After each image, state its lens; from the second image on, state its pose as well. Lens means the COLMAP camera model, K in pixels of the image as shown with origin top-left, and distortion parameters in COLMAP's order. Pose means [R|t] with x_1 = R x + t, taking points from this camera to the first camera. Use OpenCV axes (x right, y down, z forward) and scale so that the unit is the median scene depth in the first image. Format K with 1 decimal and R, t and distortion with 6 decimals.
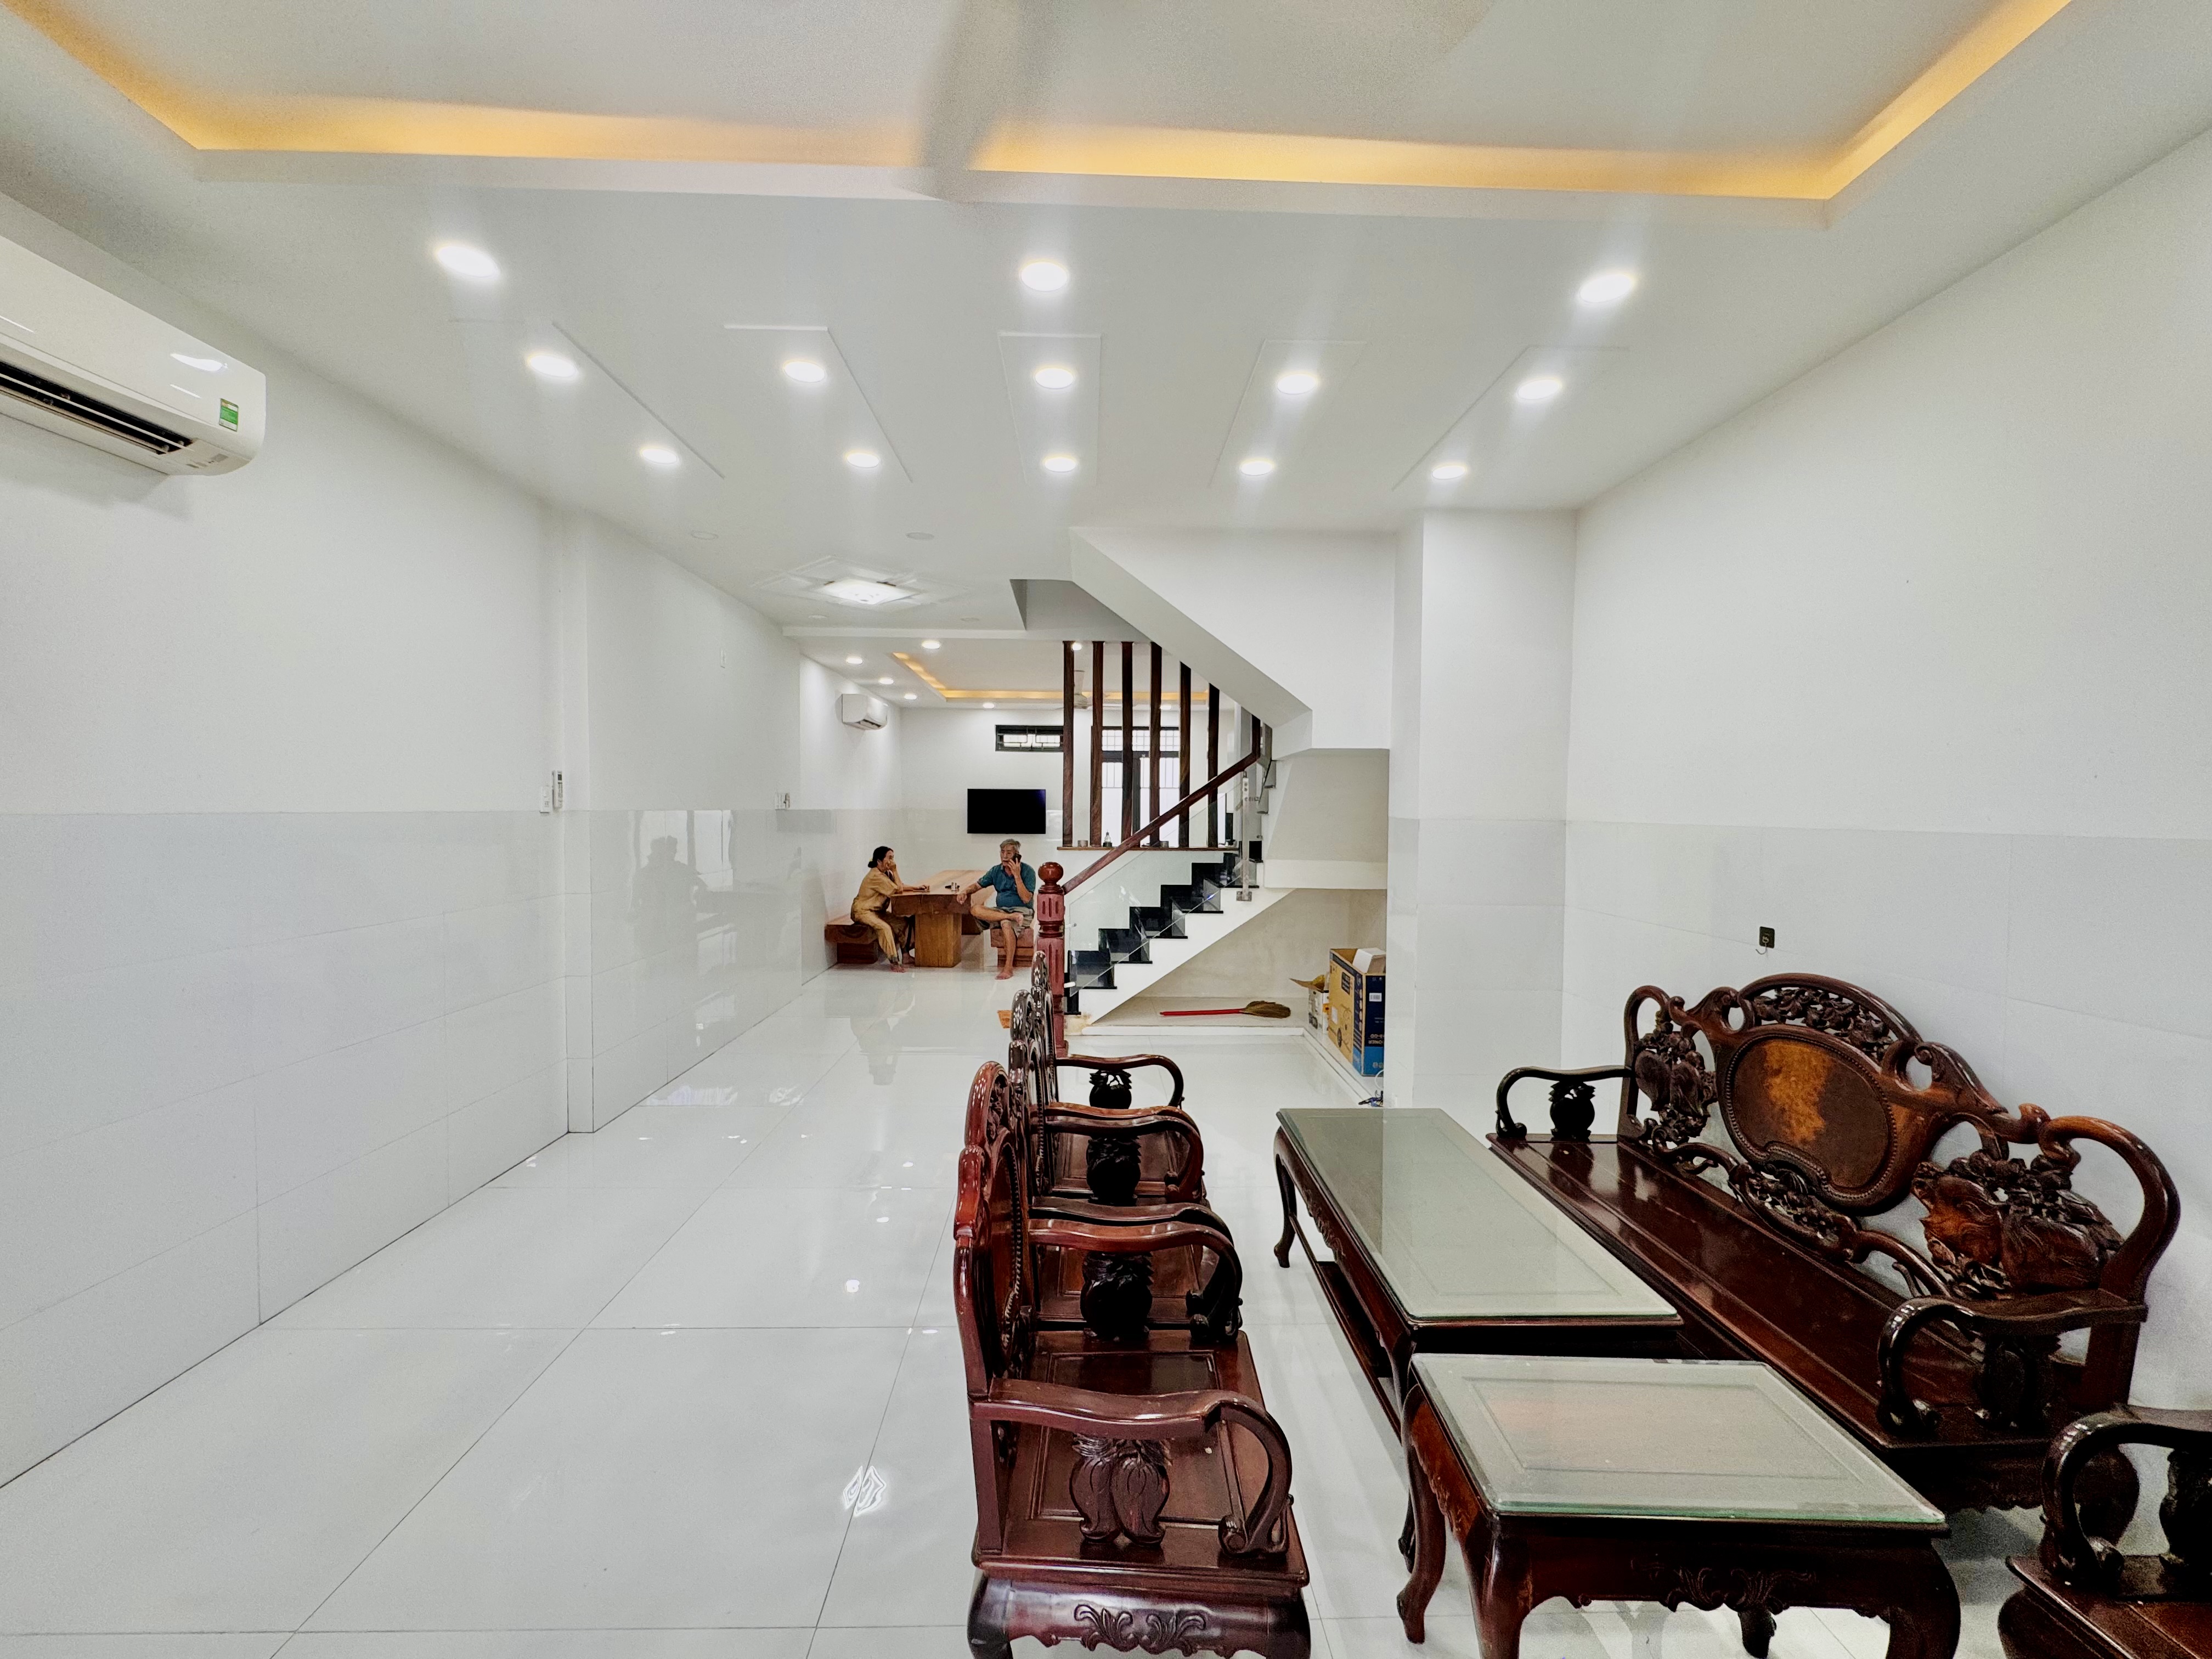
lens RADIAL K [[888.9, 0, 1107.2], [0, 888.9, 835.5], [0, 0, 1]] dist [-0.000134, -0.000141]
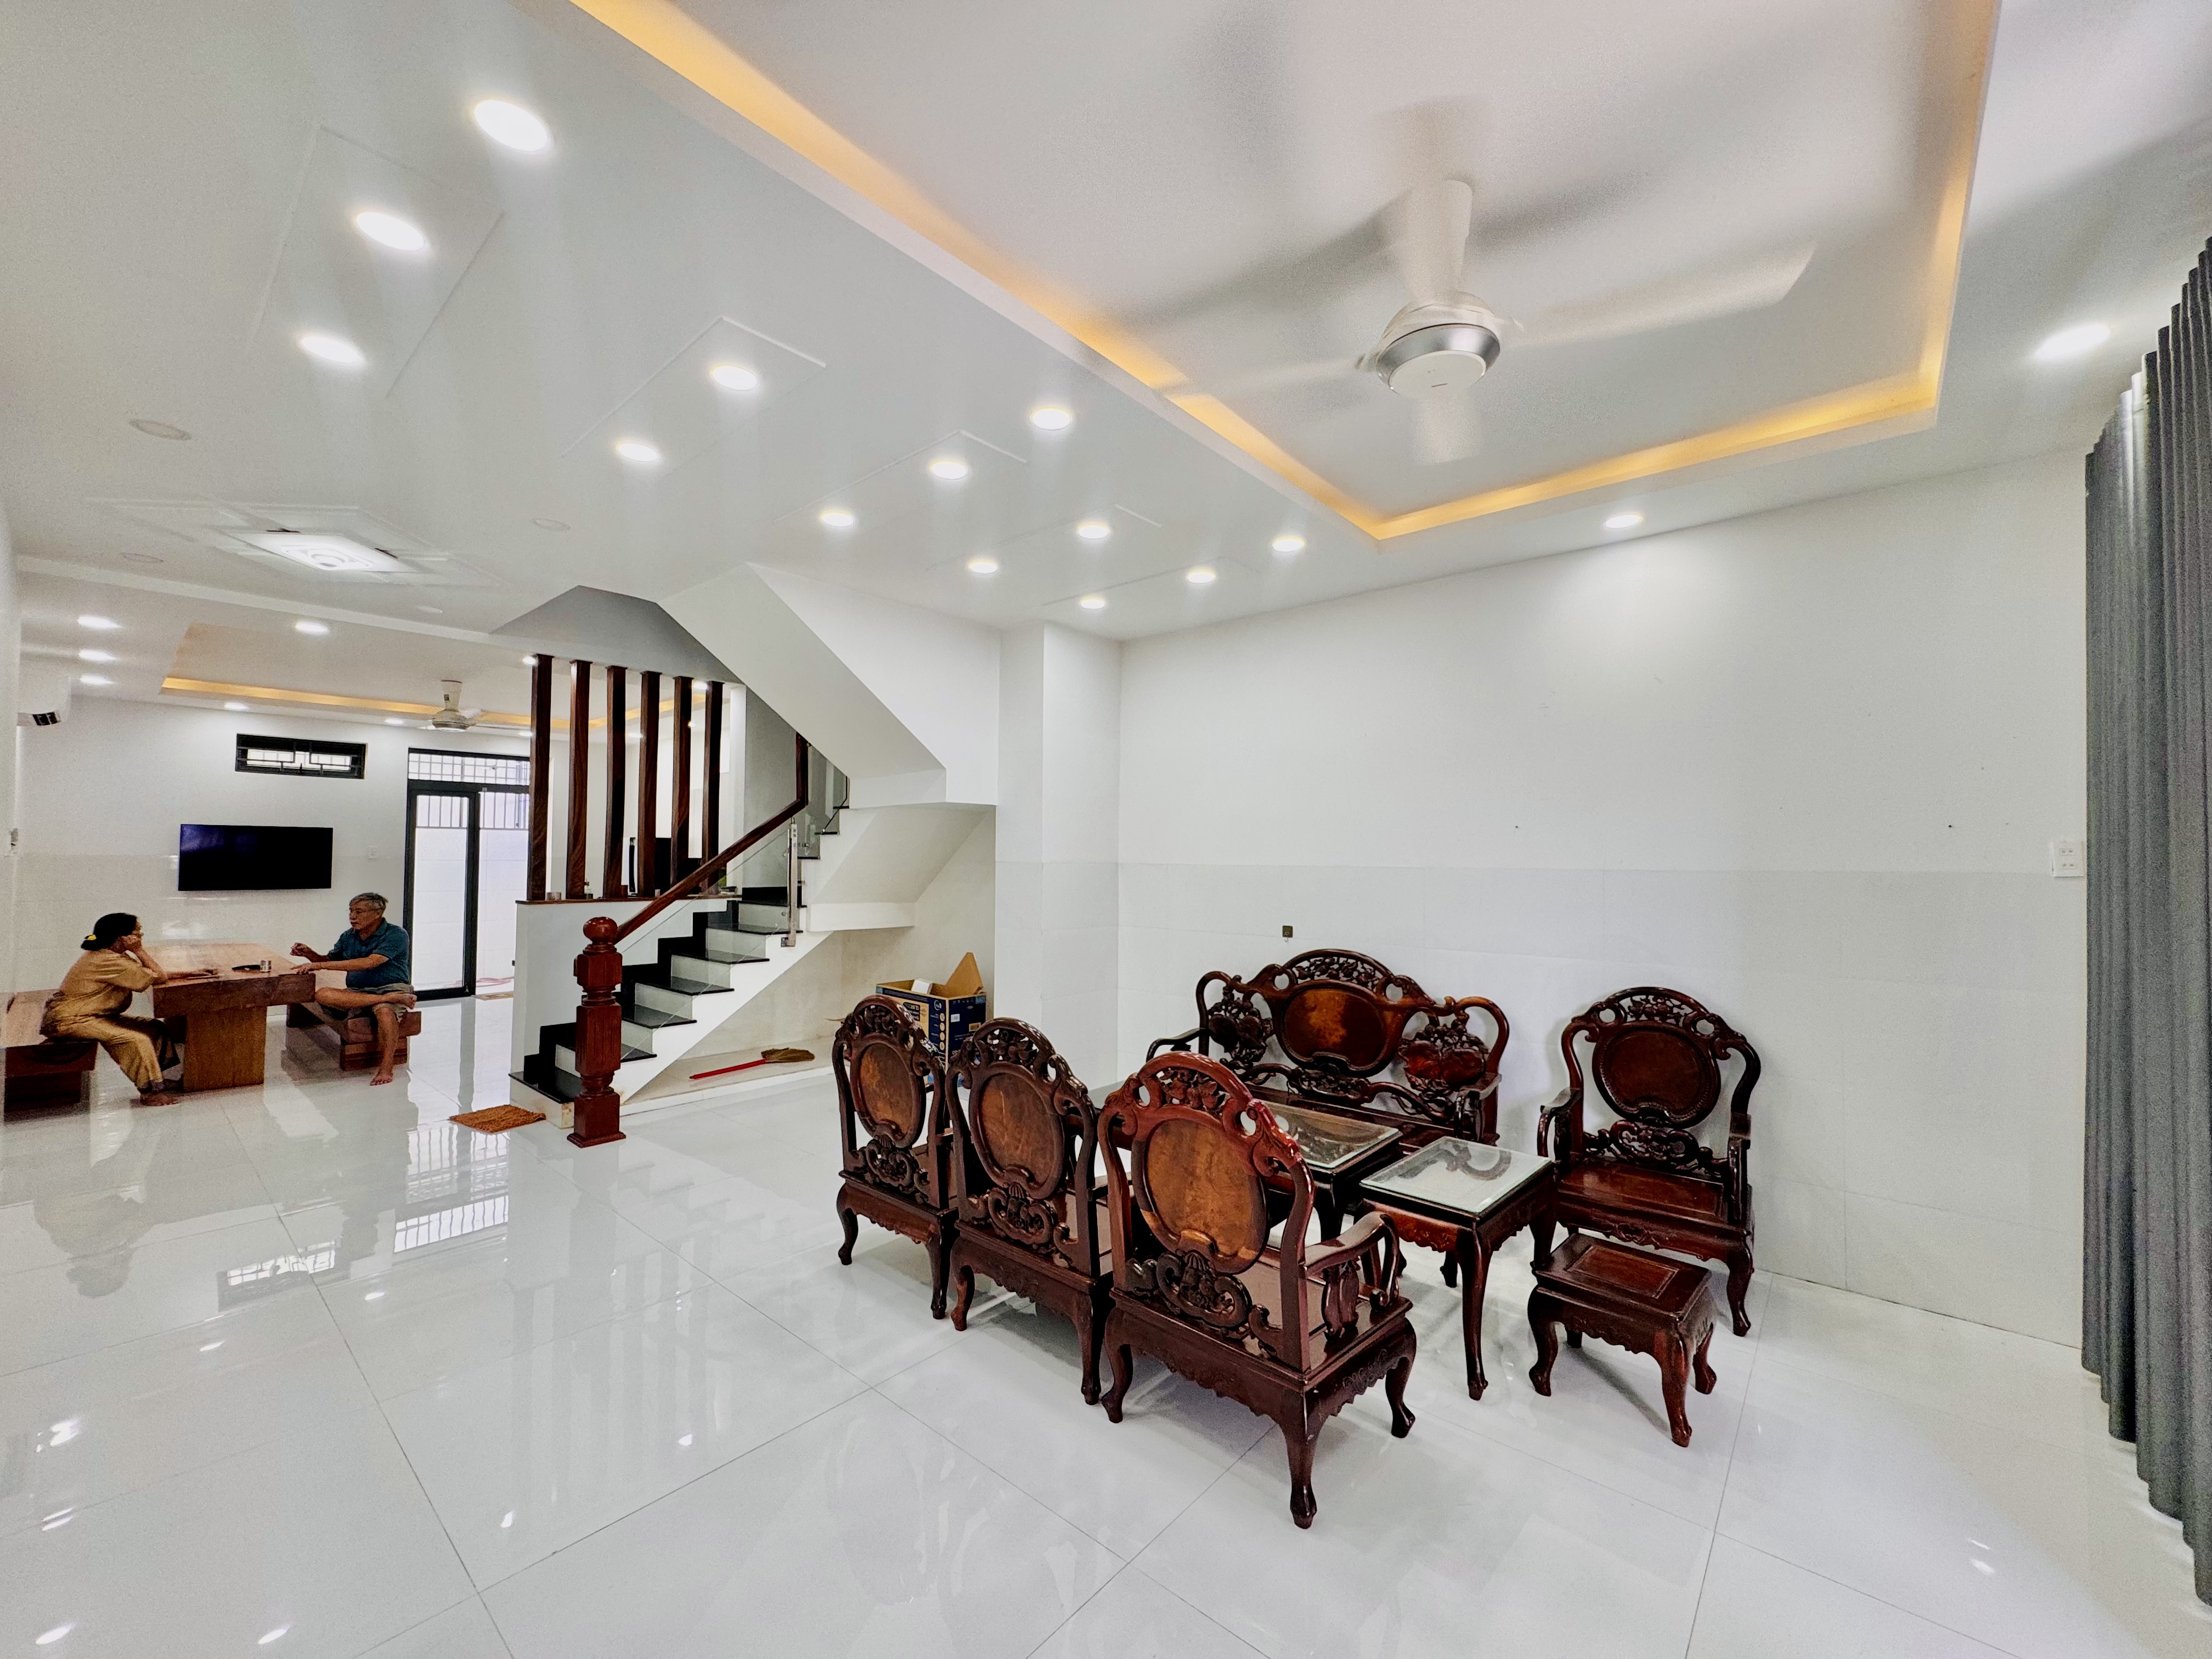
lens RADIAL K [[888.9, 0, 1115.4], [0, 888.9, 832.4], [0, 0, 1]] dist [-0.000134, -0.000141]
pose [[0.676641, 0.016358, 0.736131, -0.610977], [0.022738, 0.998812, -0.043097, -0.005615], [-0.735962, 0.045899, 0.675465, 0.086818]]
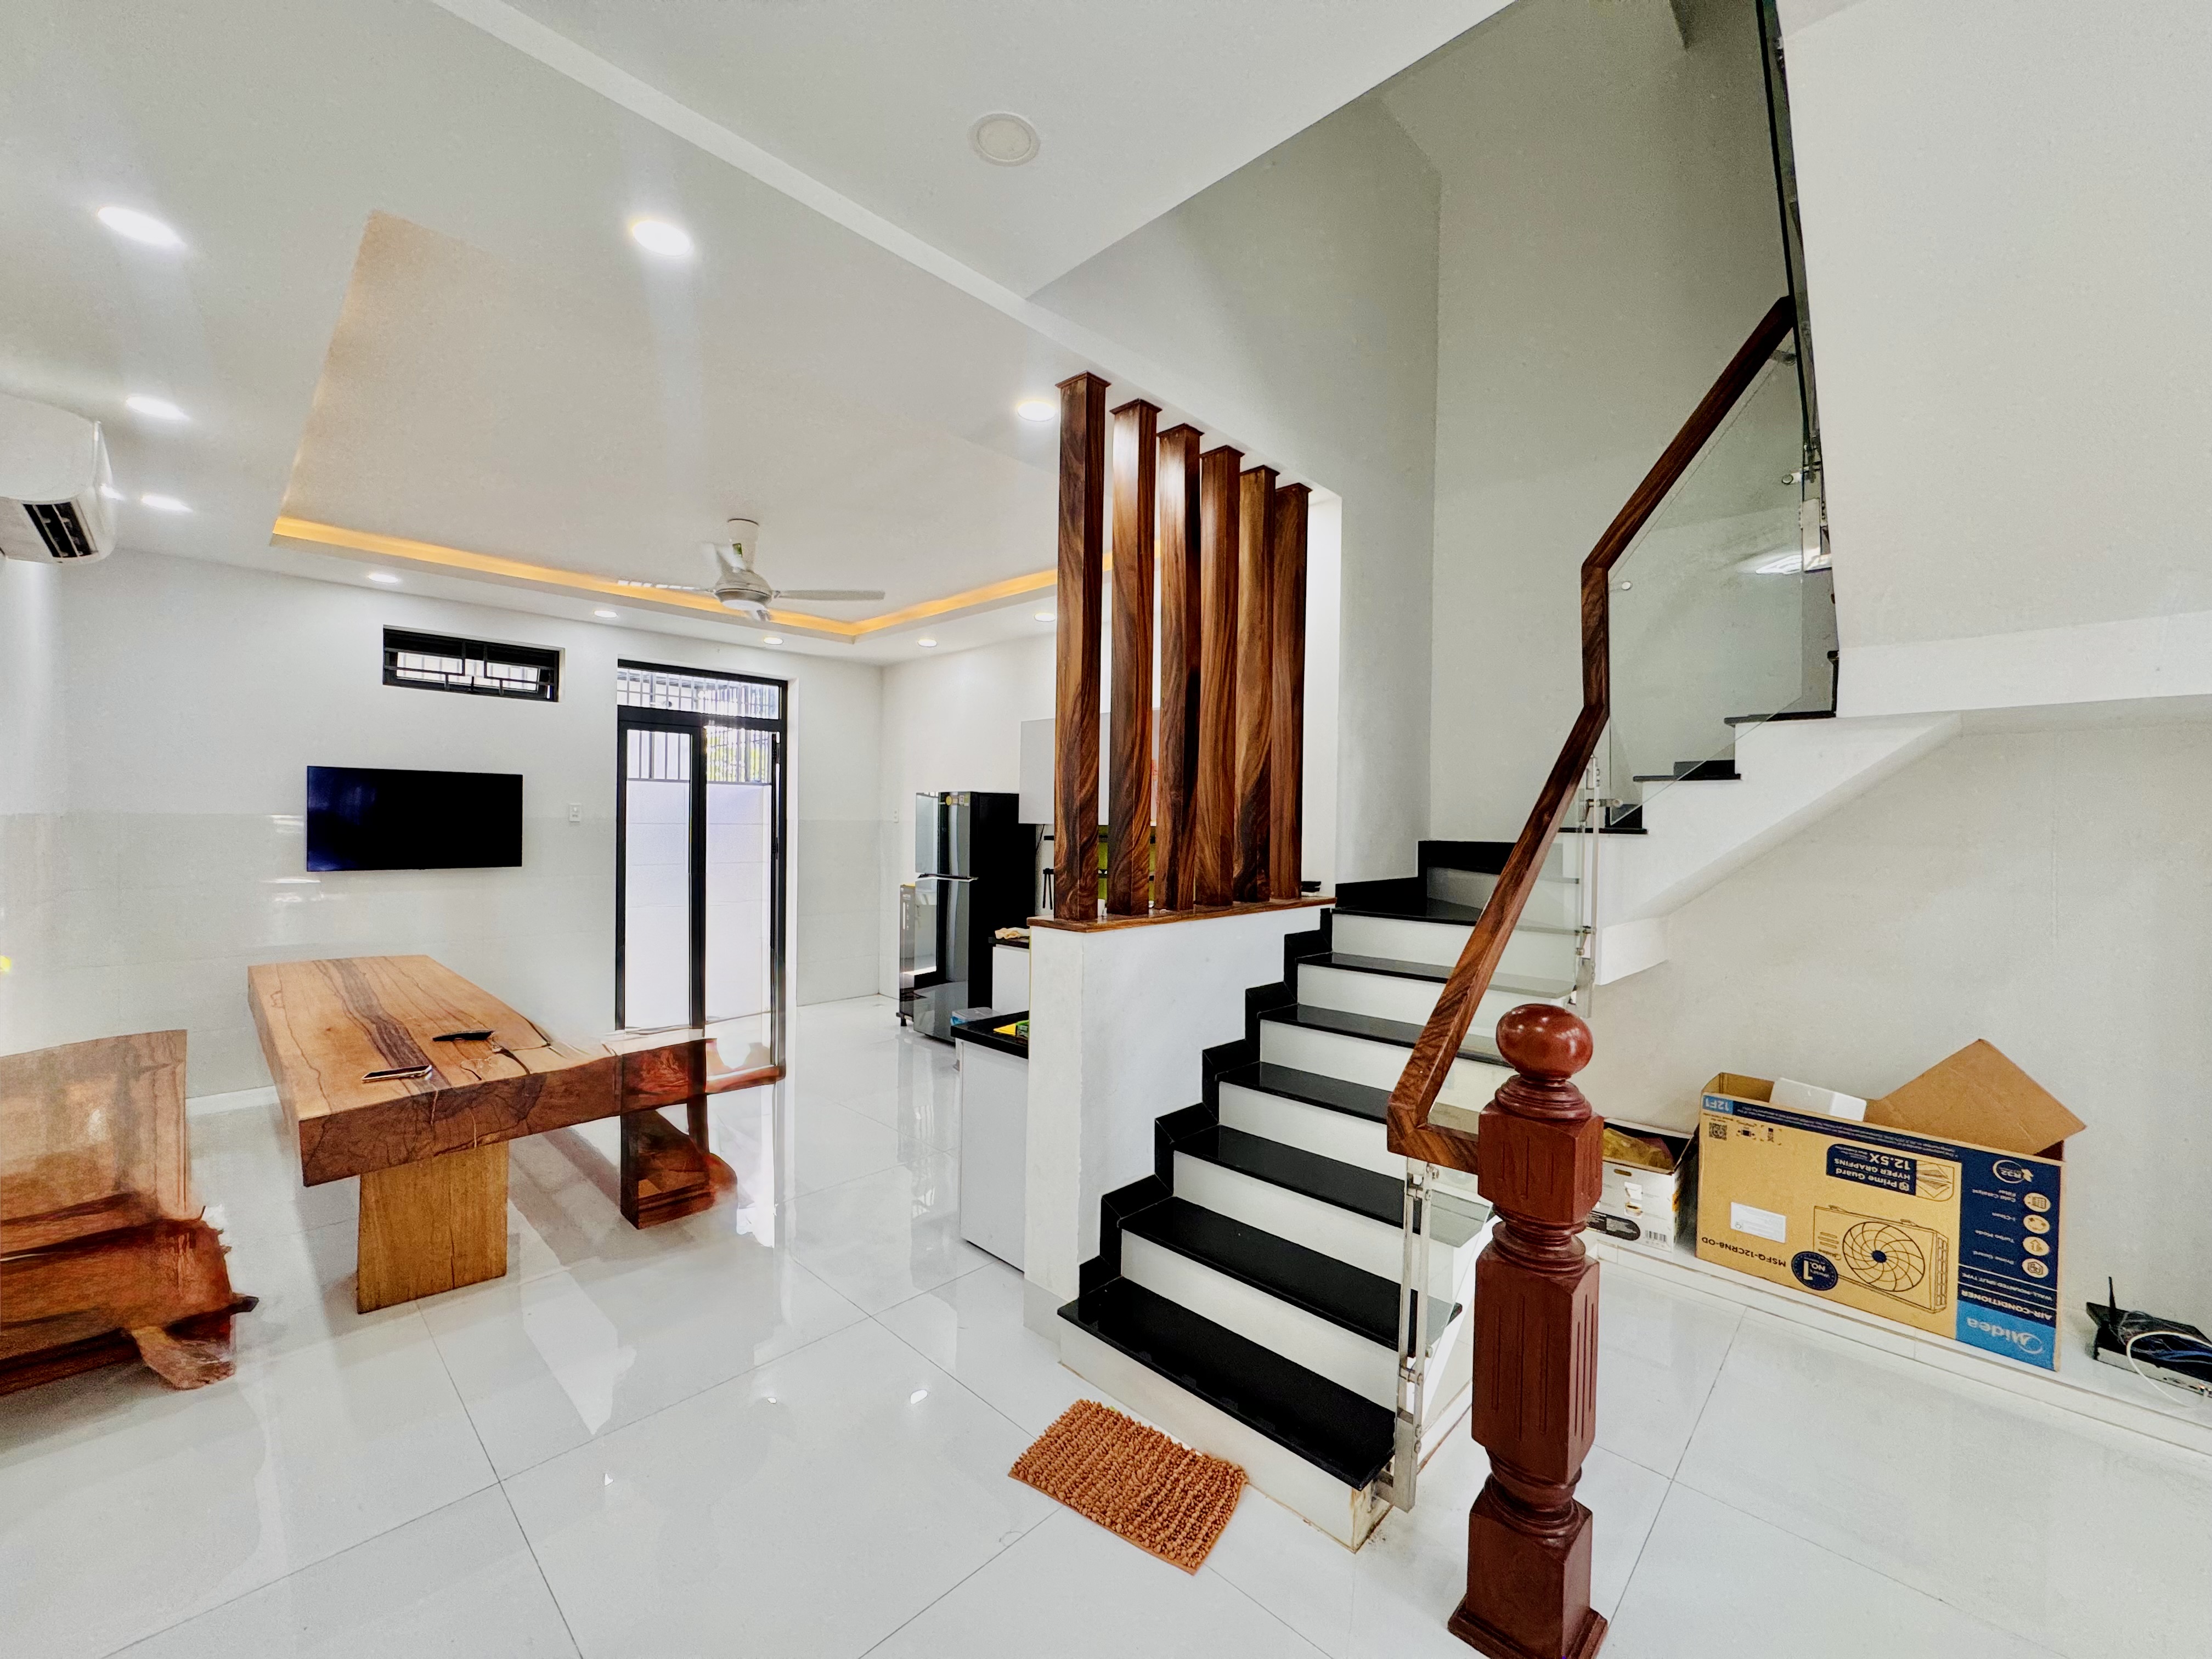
lens RADIAL K [[888.9, 0, 1117.8], [0, 888.9, 830.2], [0, 0, 1]] dist [-0.000134, -0.000141]
pose [[0.711823, -0.006797, 0.702326, -0.633034], [0.015033, 0.999872, -0.005559, -0.049379], [-0.702198, 0.014515, 0.711834, 1.510573]]
